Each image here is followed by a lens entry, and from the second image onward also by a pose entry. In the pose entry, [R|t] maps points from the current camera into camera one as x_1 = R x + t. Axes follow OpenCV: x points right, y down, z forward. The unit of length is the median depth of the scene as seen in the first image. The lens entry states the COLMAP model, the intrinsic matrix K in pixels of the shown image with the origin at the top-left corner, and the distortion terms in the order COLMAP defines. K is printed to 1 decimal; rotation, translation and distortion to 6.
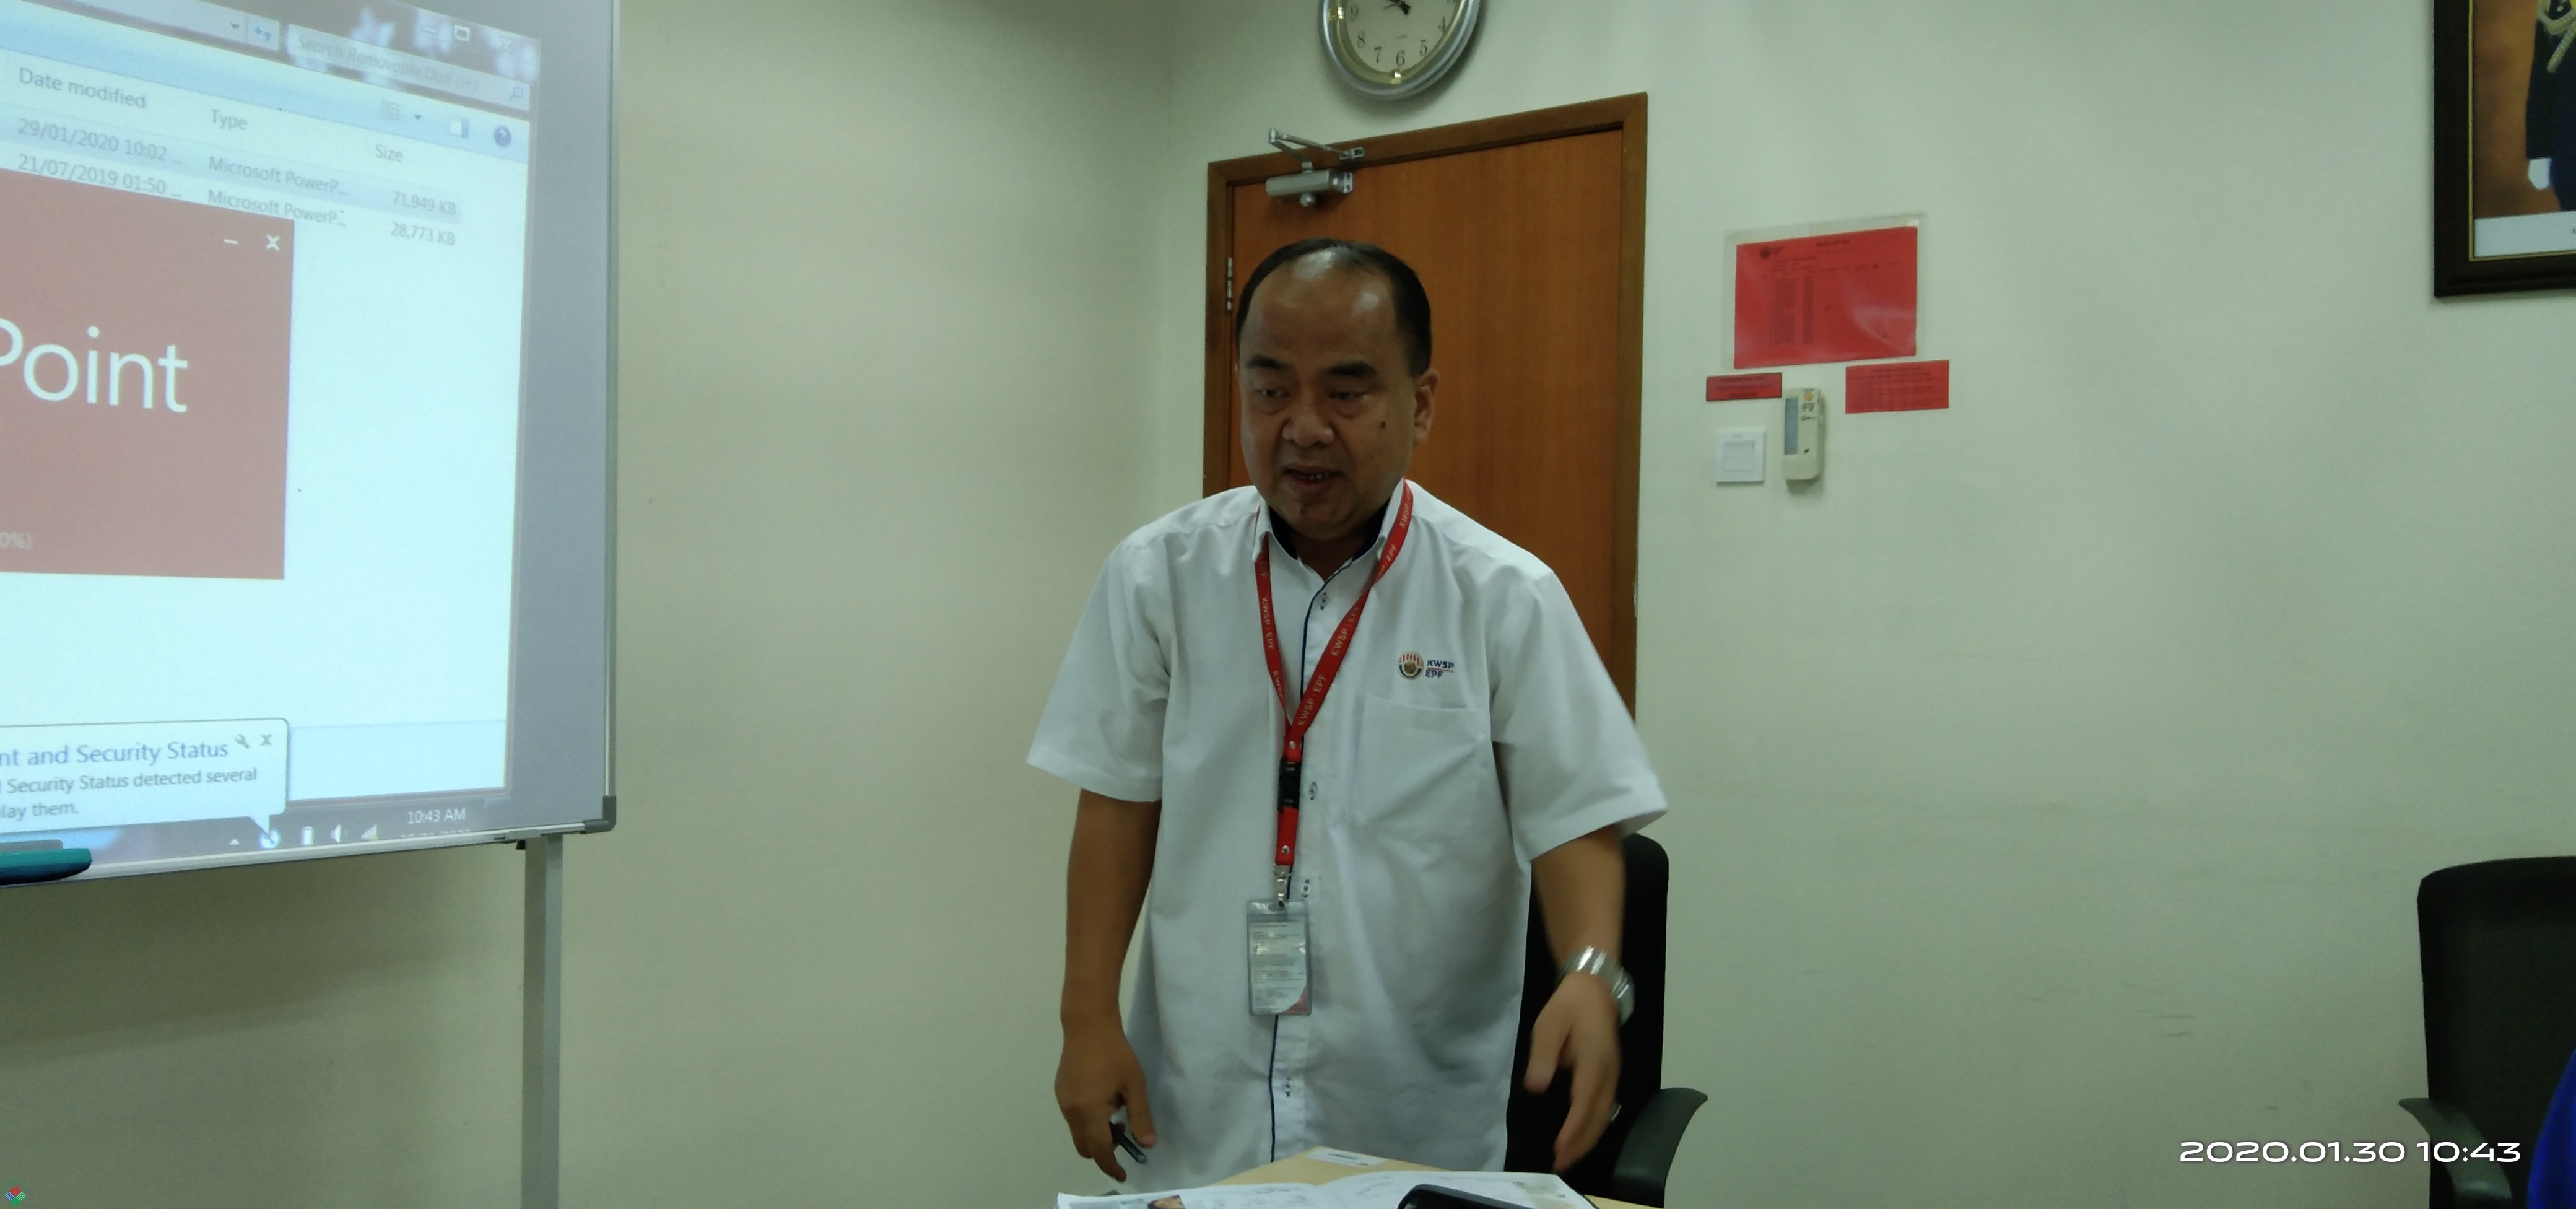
lens RADIAL K [[2060.7, 0, 1291.6], [0, 2060.7, 595.4], [0, 0, 1]] dist [0.145085, -0.357154]
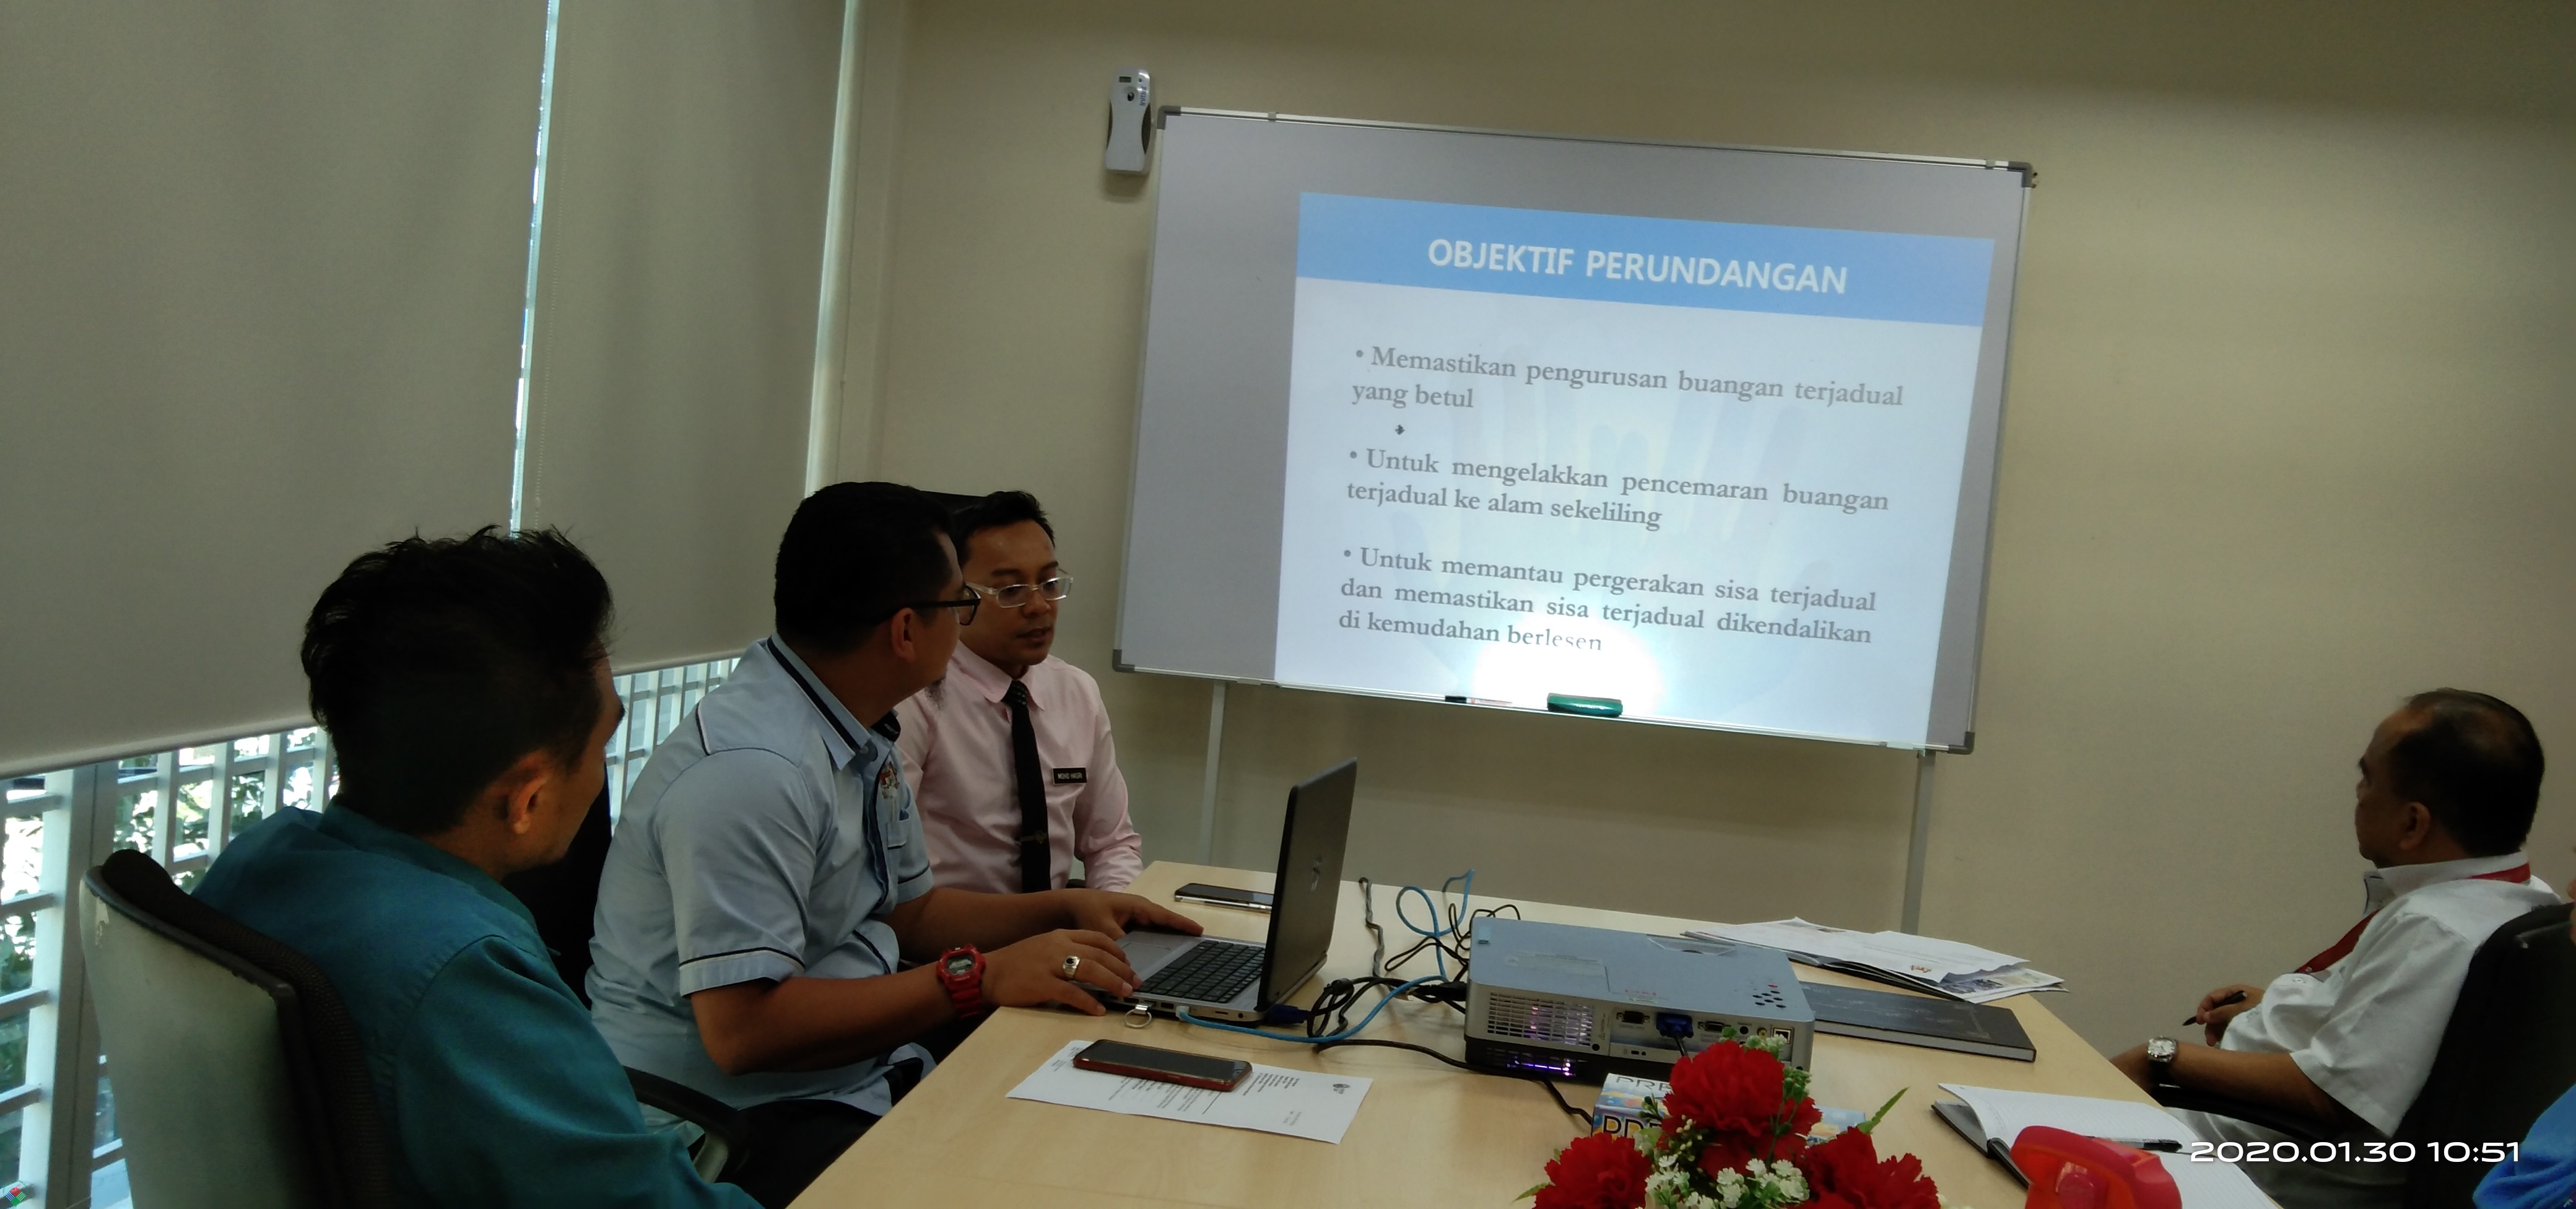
lens RADIAL K [[2065.9, 0, 1280.9], [0, 2065.9, 602.6], [0, 0, 1]] dist [0.096512, -0.228751]
pose [[0.488165, 0.072098, -0.869769, 0.615749], [-0.071459, 0.996538, 0.042499, -0.022293], [0.869821, 0.041407, 0.491626, -0.161150]]
